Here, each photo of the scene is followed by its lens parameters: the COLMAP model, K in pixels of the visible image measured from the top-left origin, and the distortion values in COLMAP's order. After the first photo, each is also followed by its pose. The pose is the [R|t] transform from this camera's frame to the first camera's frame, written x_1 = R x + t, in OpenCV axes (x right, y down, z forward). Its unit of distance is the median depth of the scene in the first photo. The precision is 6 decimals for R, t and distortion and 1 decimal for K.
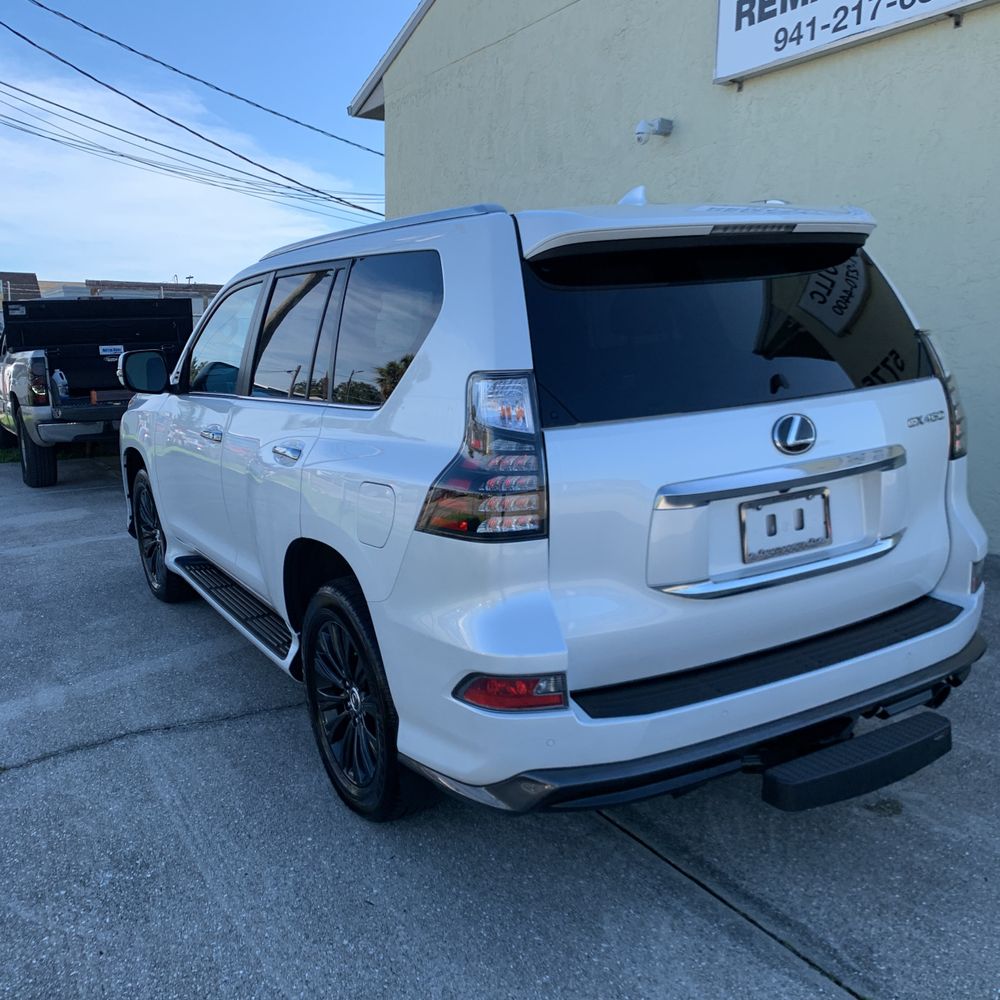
lens RADIAL K [[1041.6, 0, 498.3], [0, 1041.6, 521.6], [0, 0, 1]] dist [0.016444, 0.000000]
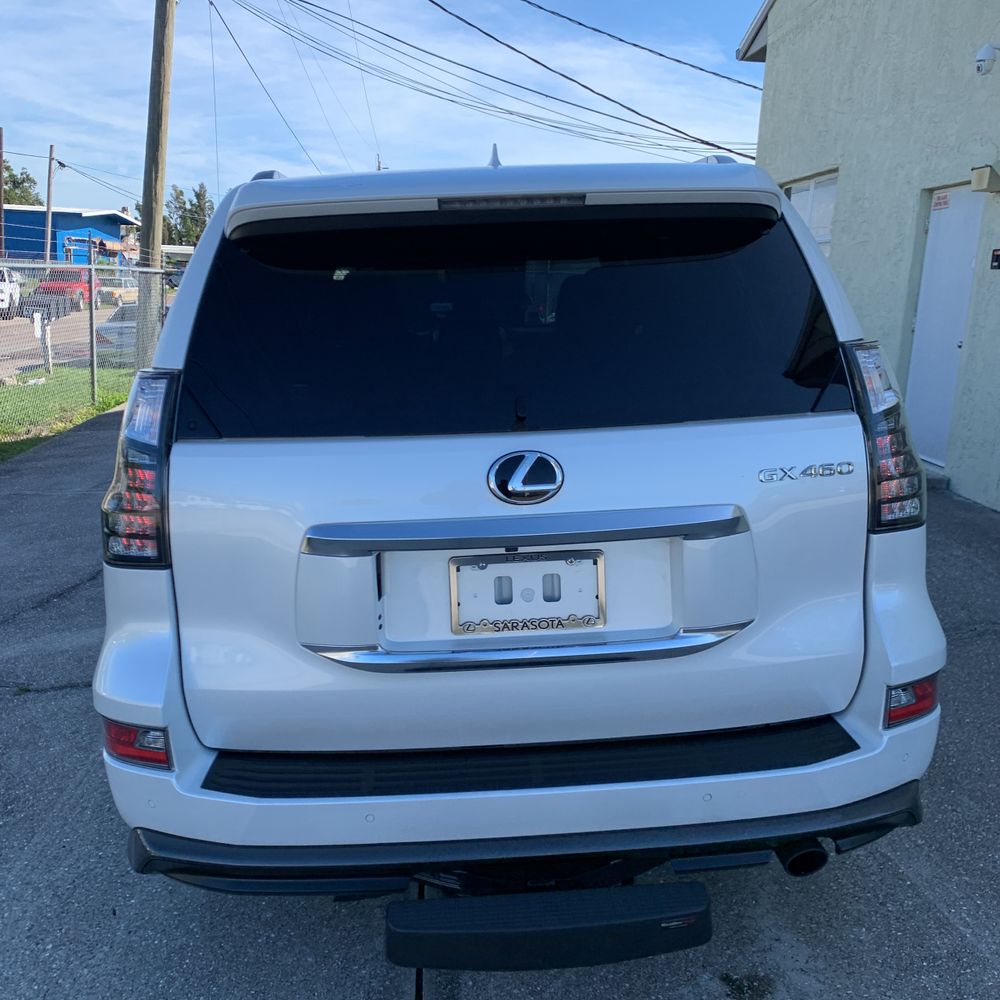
lens RADIAL K [[1041.6, 0, 500.0], [0, 1041.6, 507.7], [0, 0, 1]] dist [0.016444, 0.000000]
pose [[0.893492, 0.122733, -0.431983, 0.566003], [-0.108858, 0.992433, 0.056808, -0.097447], [0.435686, -0.003733, 0.900091, 0.301344]]
